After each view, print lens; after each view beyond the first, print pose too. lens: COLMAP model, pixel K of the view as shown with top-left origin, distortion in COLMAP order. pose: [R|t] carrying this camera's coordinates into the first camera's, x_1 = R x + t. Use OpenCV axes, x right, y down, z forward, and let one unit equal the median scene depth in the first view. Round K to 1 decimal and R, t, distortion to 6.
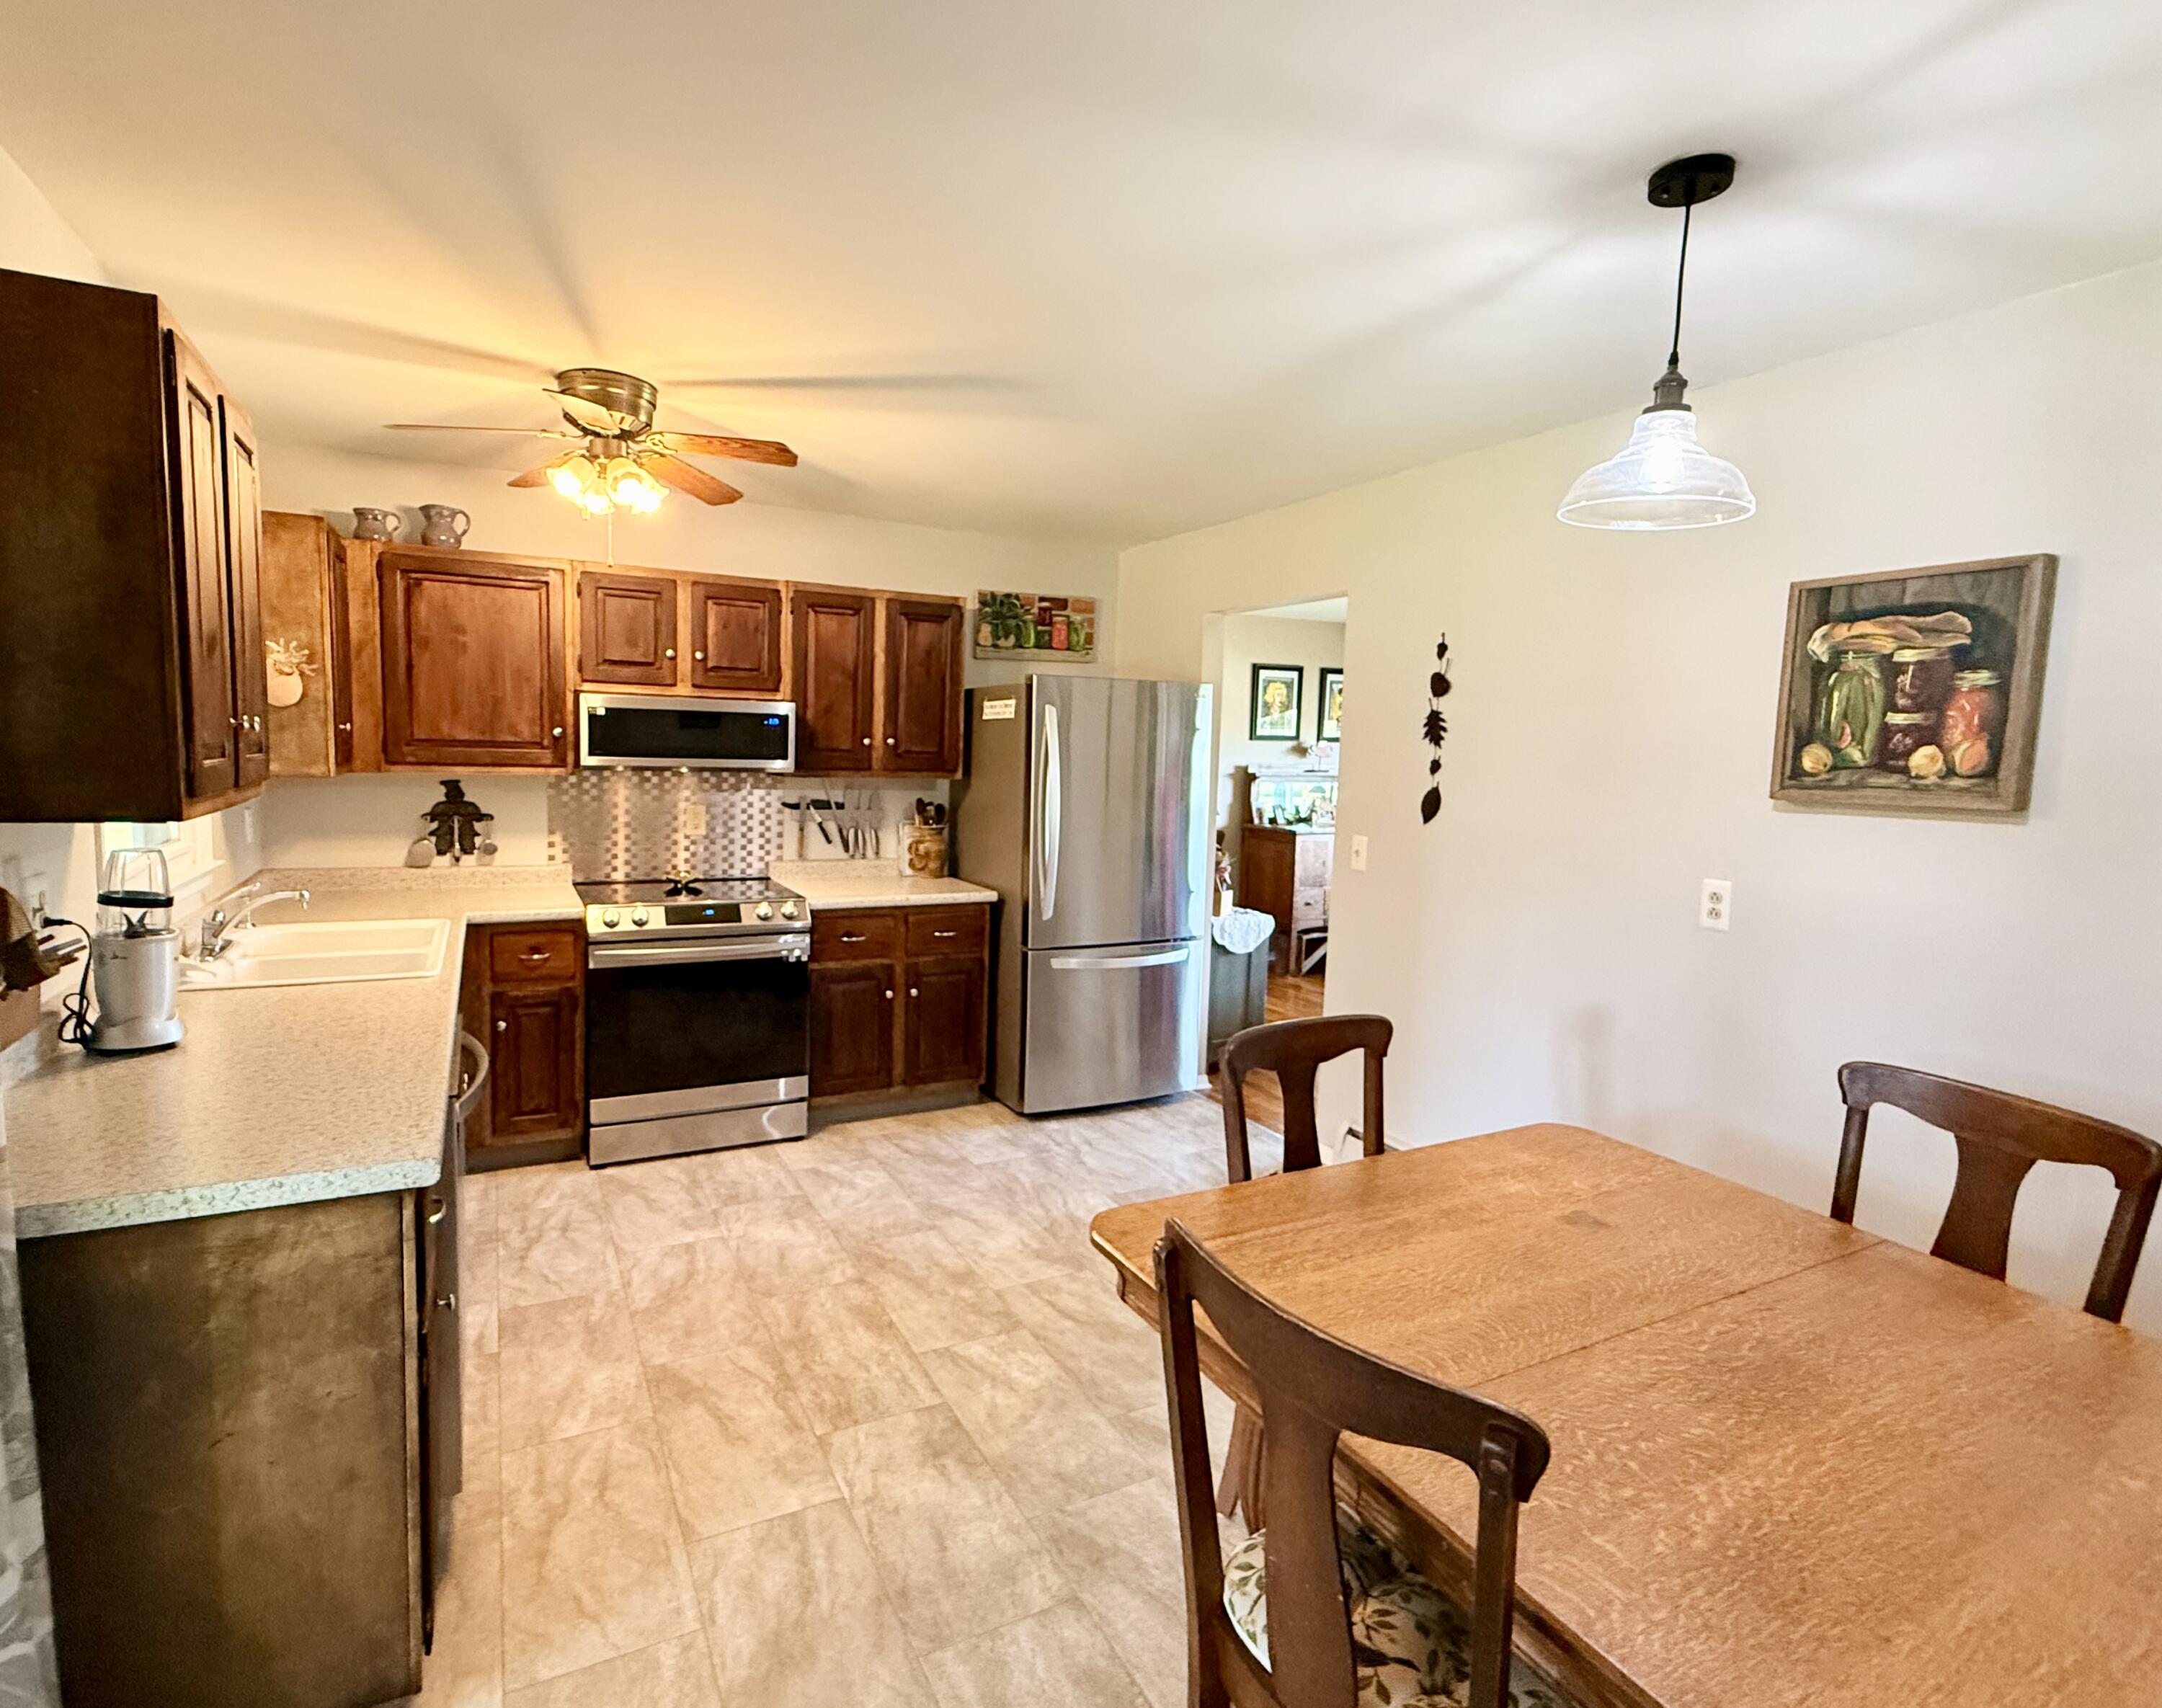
lens RADIAL K [[1023.6, 0, 1078.3], [0, 1023.6, 846.7], [0, 0, 1]] dist [0.002666, -0.000097]
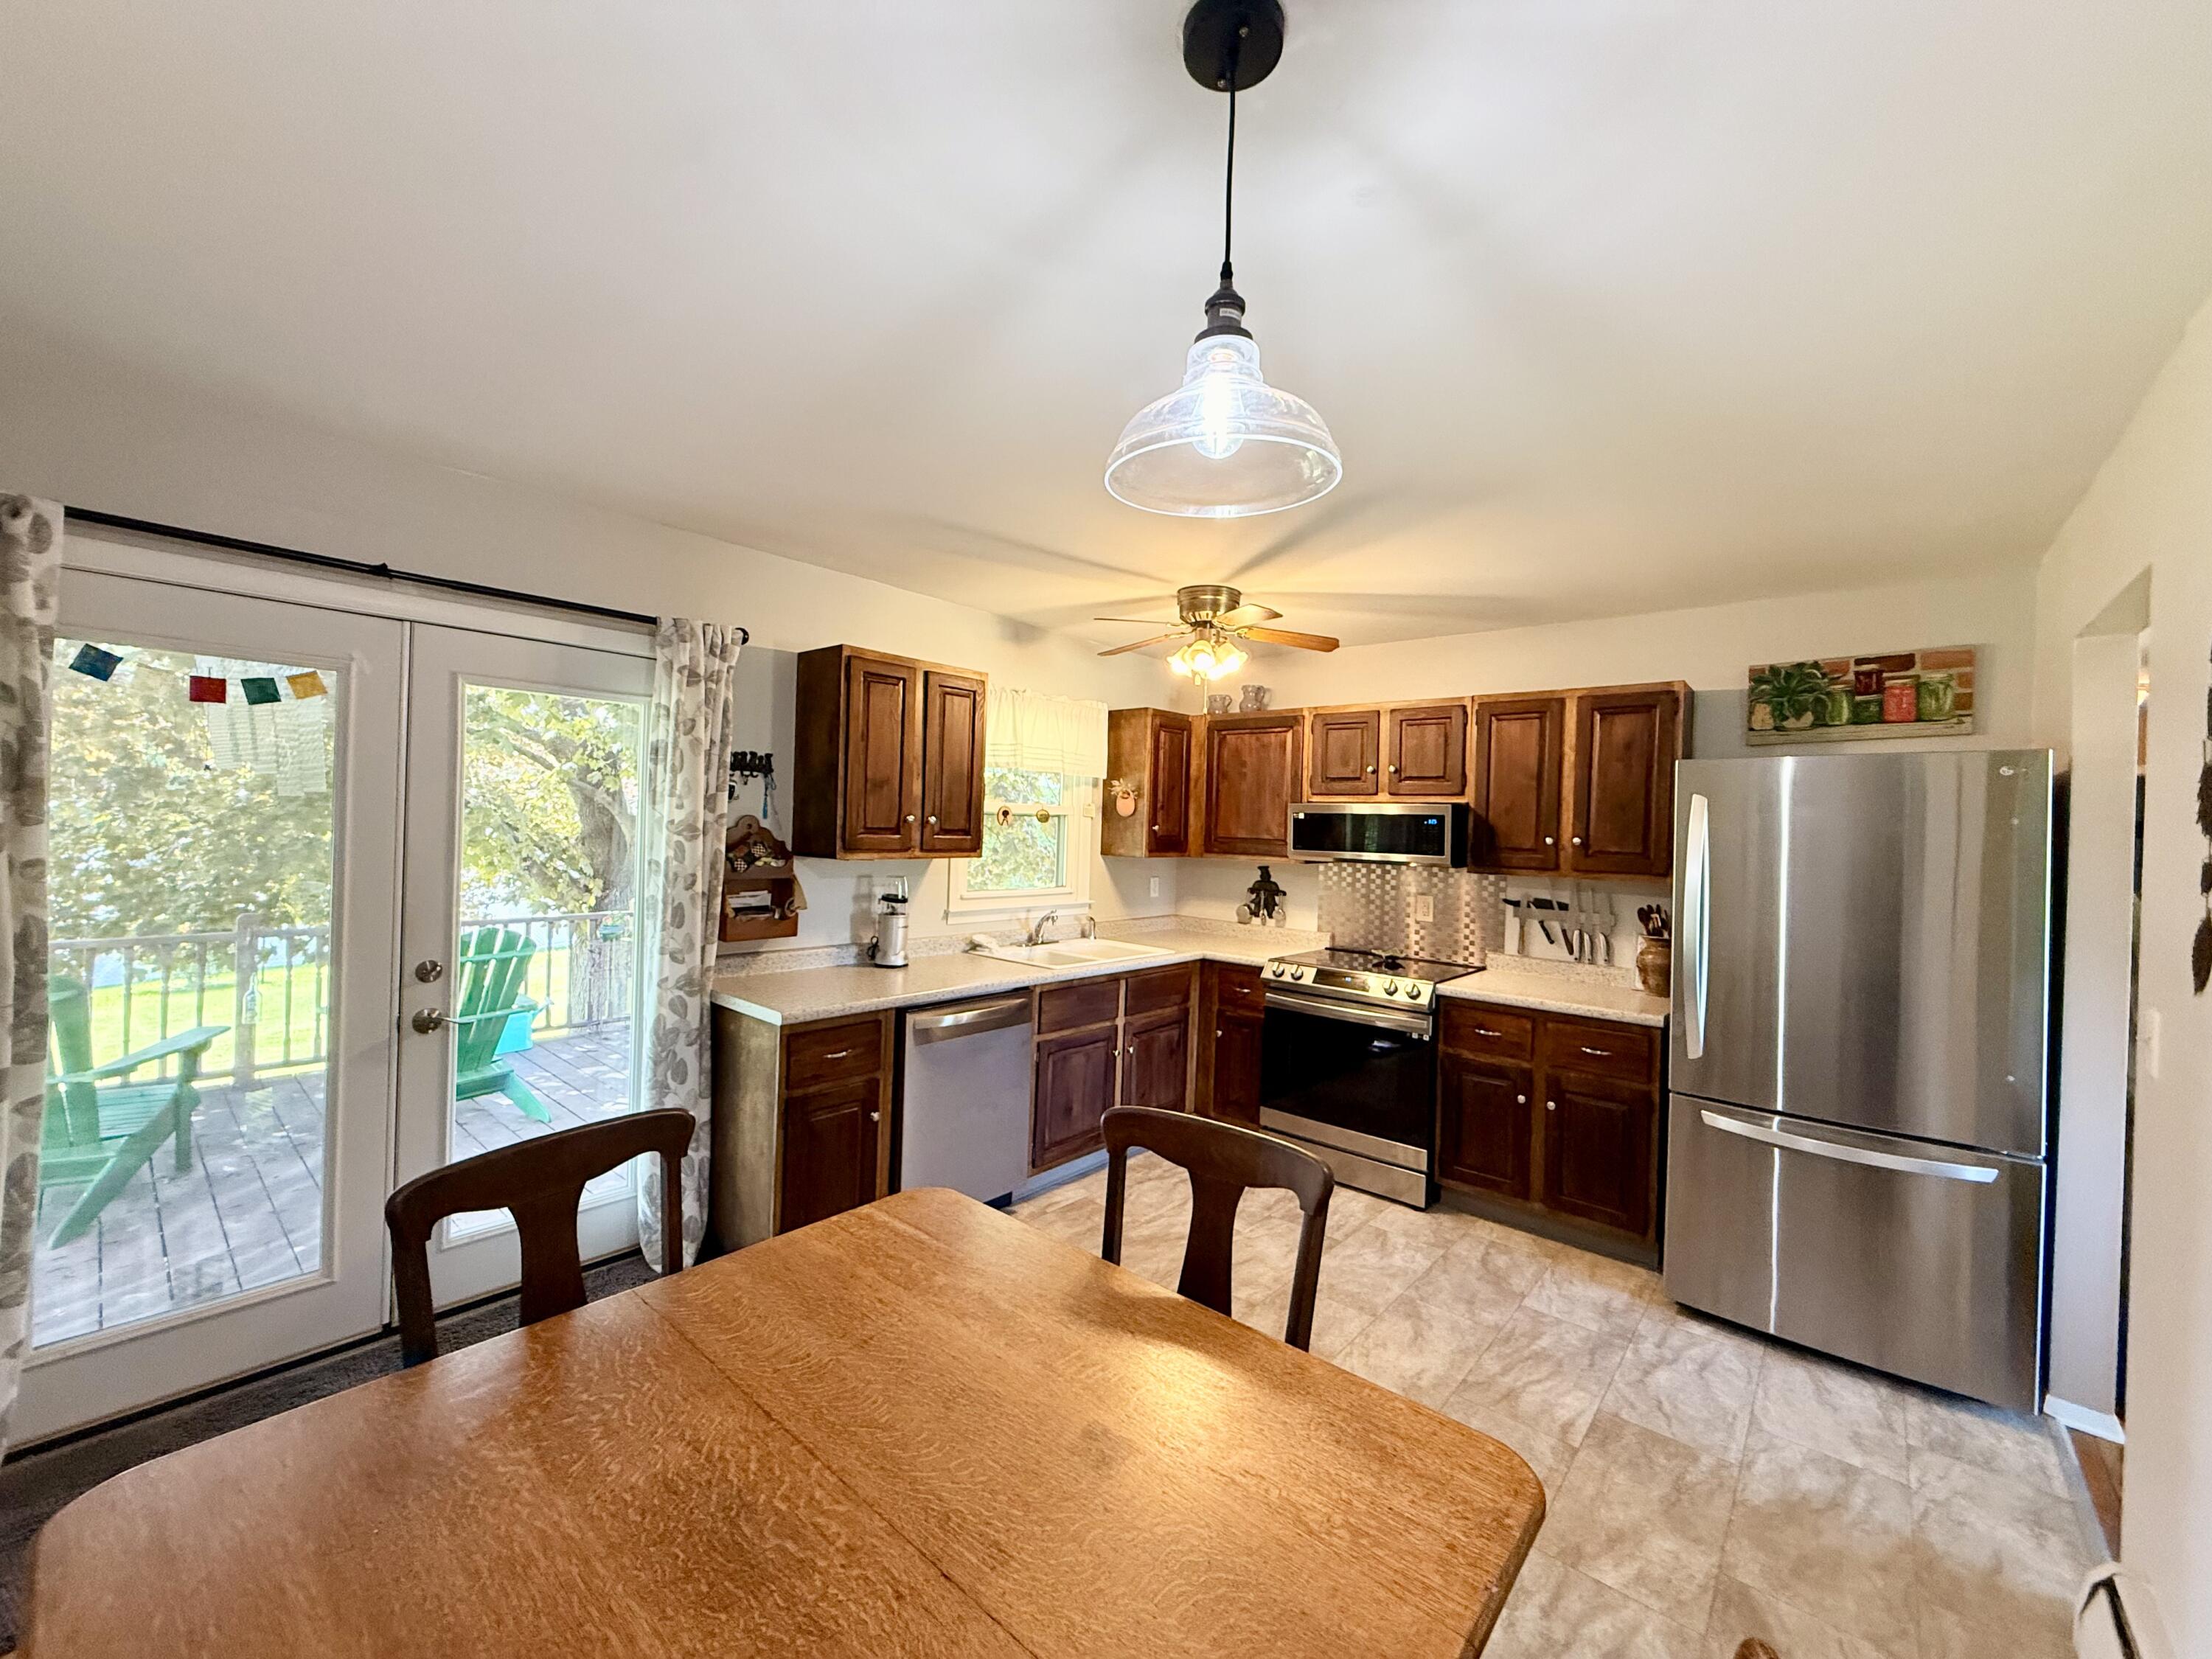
lens RADIAL K [[887.1, 0, 1102.7], [0, 887.1, 826.9], [0, 0, 1]] dist [-0.001434, -0.000150]
pose [[0.374382, -0.017418, -0.927111, 0.440895], [-0.111739, 0.991690, -0.063754, -0.013093], [0.920517, 0.127463, 0.369325, 0.287918]]
